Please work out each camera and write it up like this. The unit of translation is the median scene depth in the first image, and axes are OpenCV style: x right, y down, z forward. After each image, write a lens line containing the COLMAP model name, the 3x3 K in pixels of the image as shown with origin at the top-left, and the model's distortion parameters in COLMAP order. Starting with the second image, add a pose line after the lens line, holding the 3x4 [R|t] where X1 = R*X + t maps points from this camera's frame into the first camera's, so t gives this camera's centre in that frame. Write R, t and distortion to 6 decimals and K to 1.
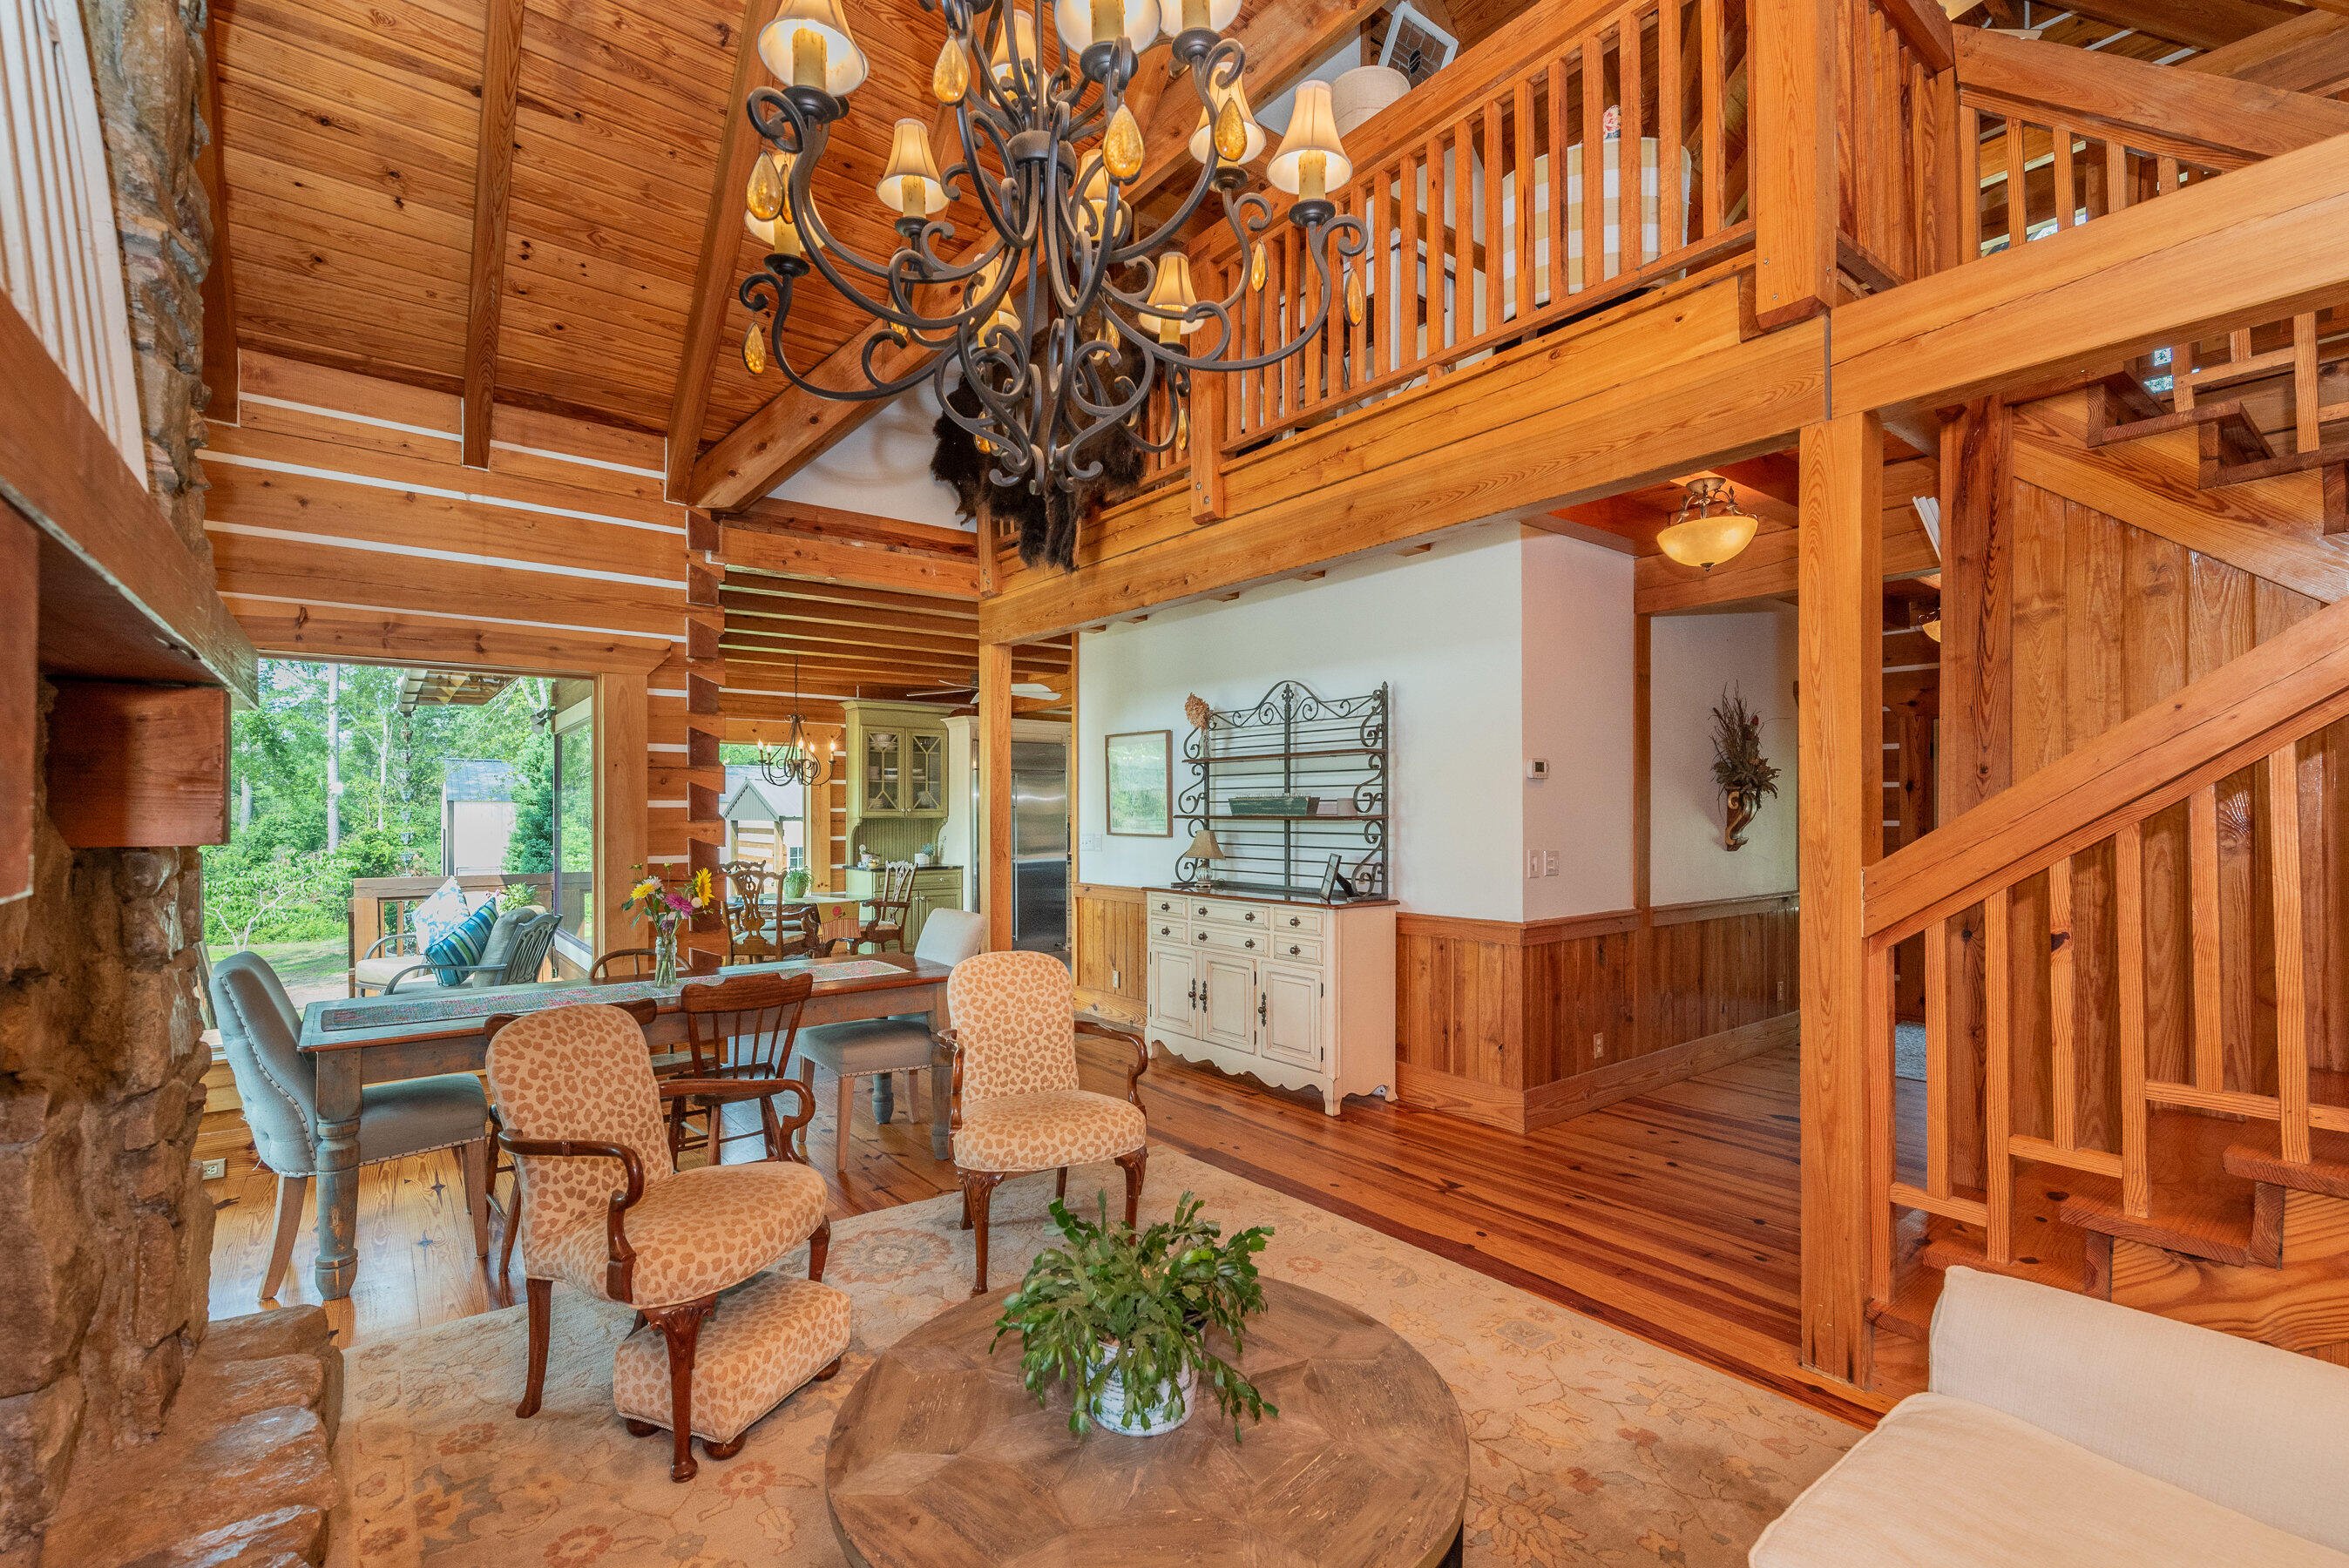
lens RADIAL K [[1011.2, 0, 1167.2], [0, 1011.2, 794.2], [0, 0, 1]] dist [0.003157, -0.002223]
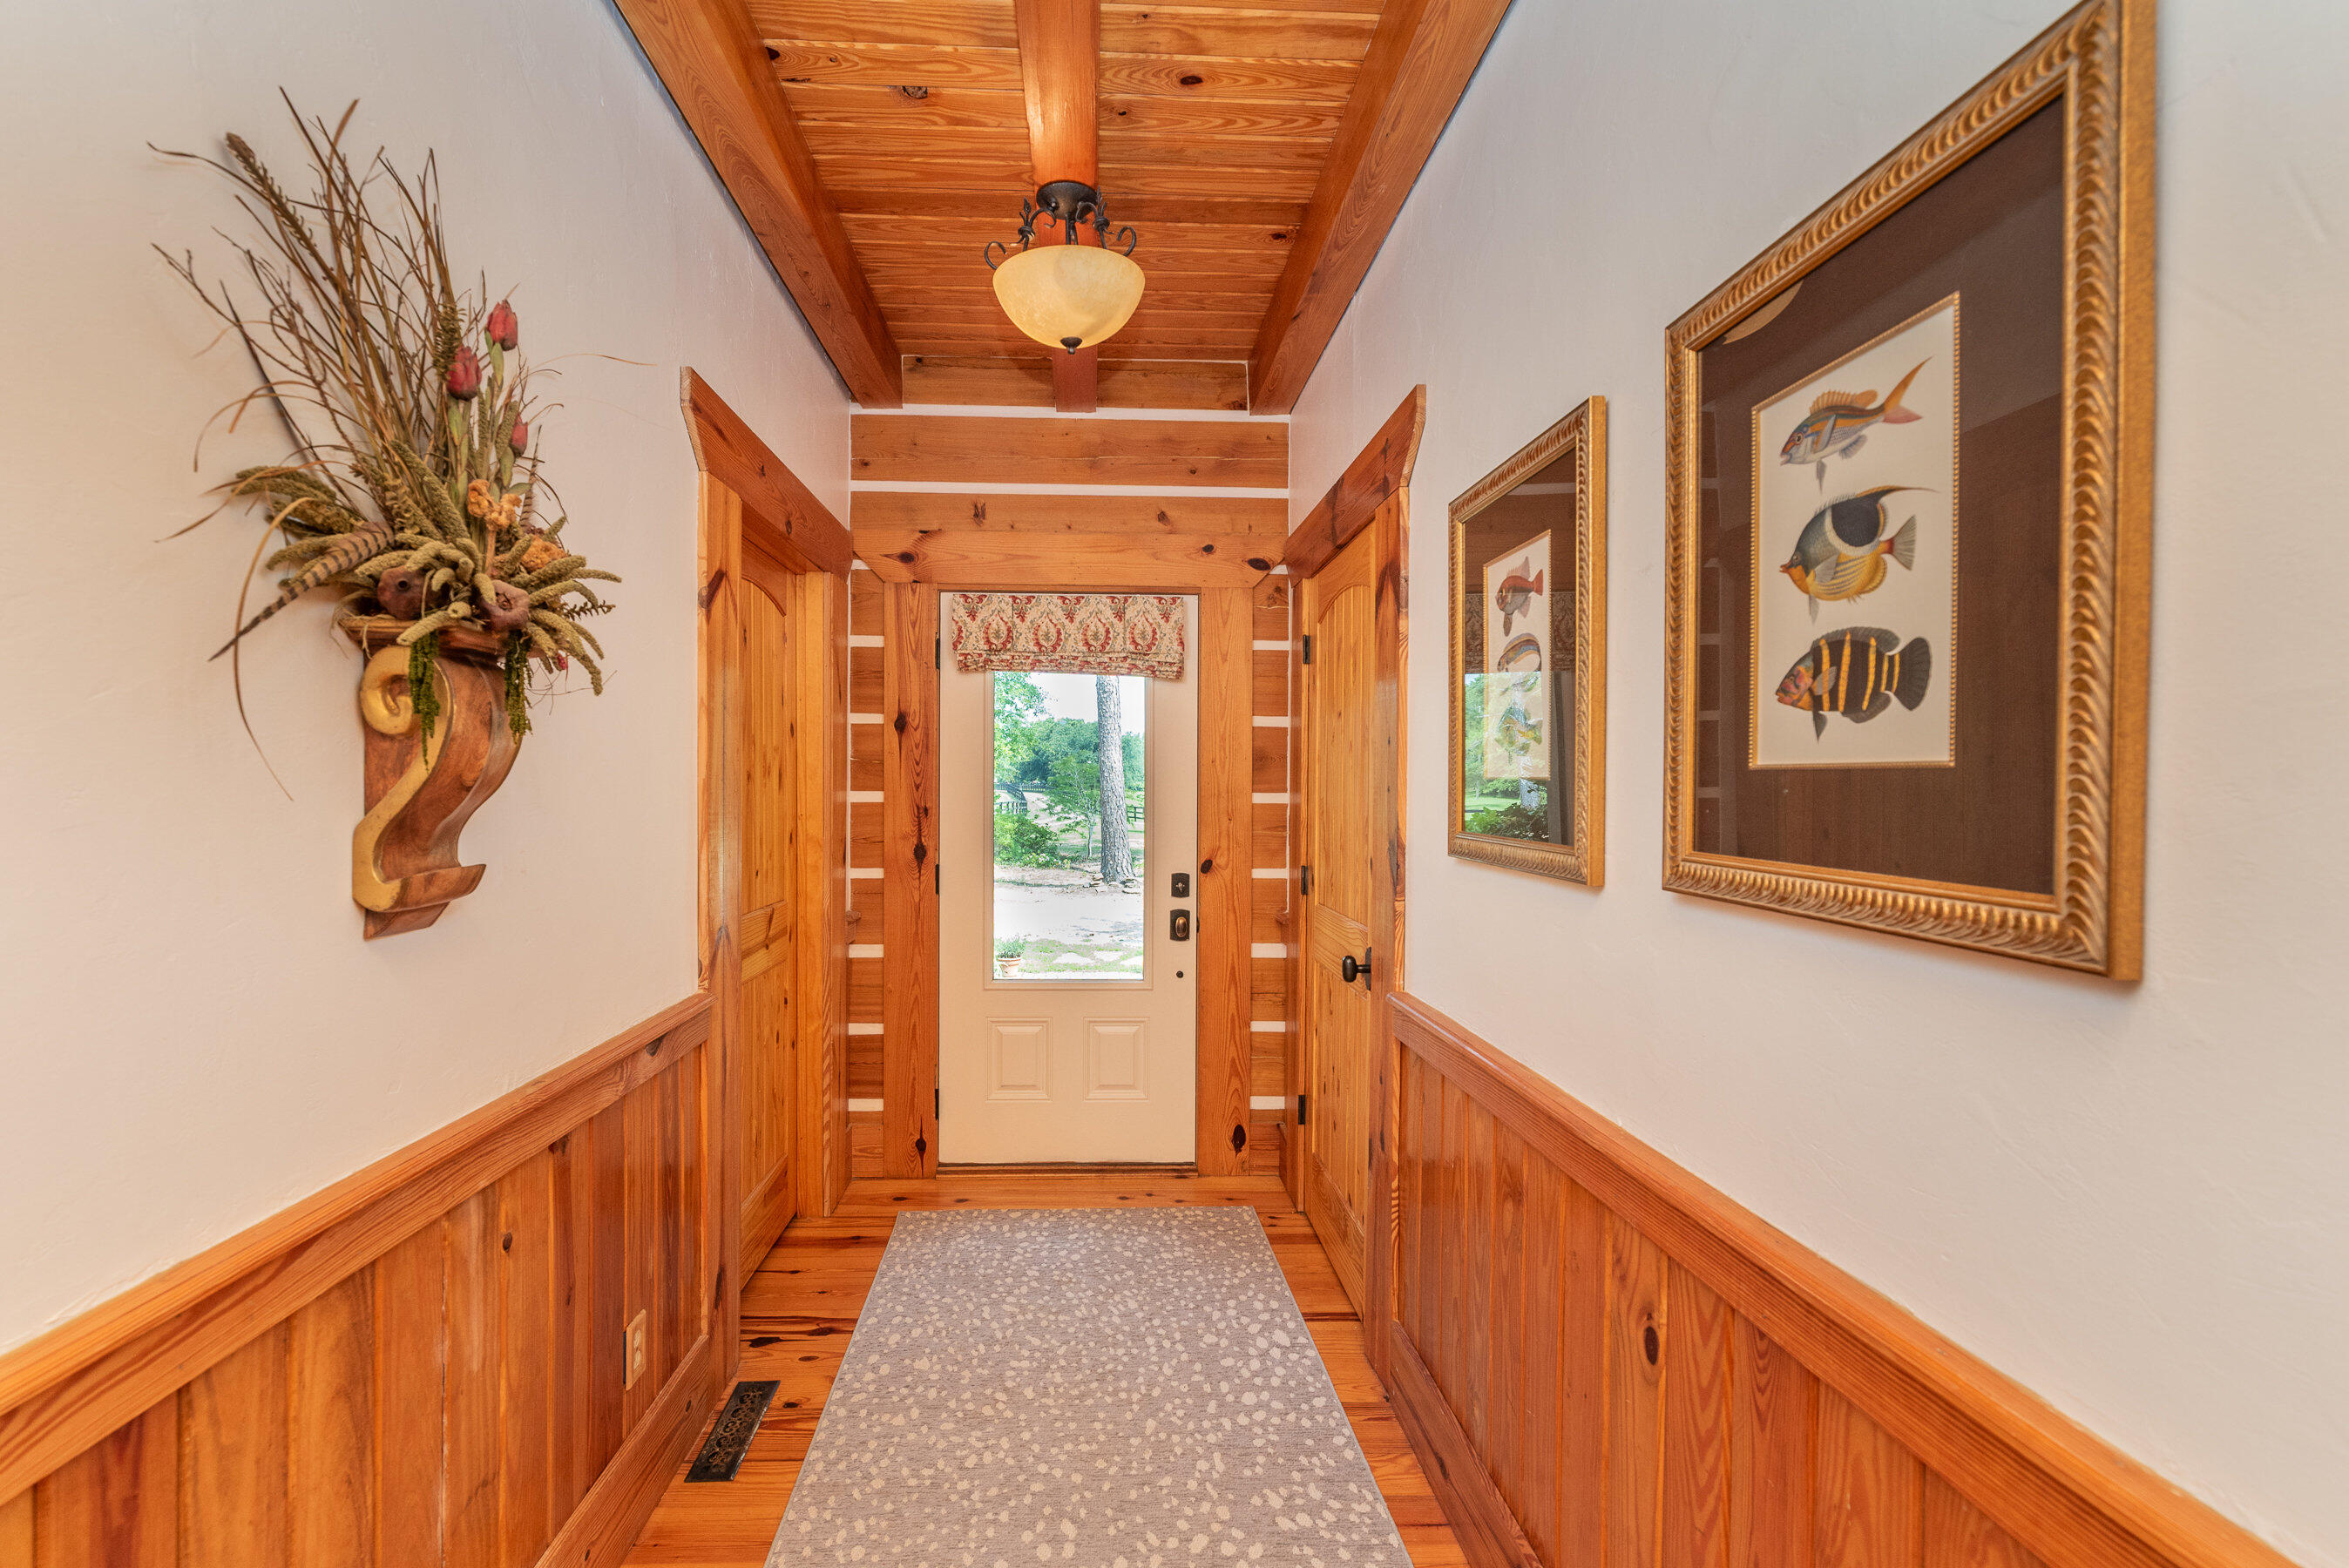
lens RADIAL K [[1011.2, 0, 1164.0], [0, 1011.2, 794.0], [0, 0, 1]] dist [0.003157, -0.002223]
pose [[0.547468, -0.001989, 0.836824, 0.425661], [-0.013214, 0.999852, 0.011021, 0.022055], [-0.836722, -0.017092, 0.547361, 0.678626]]
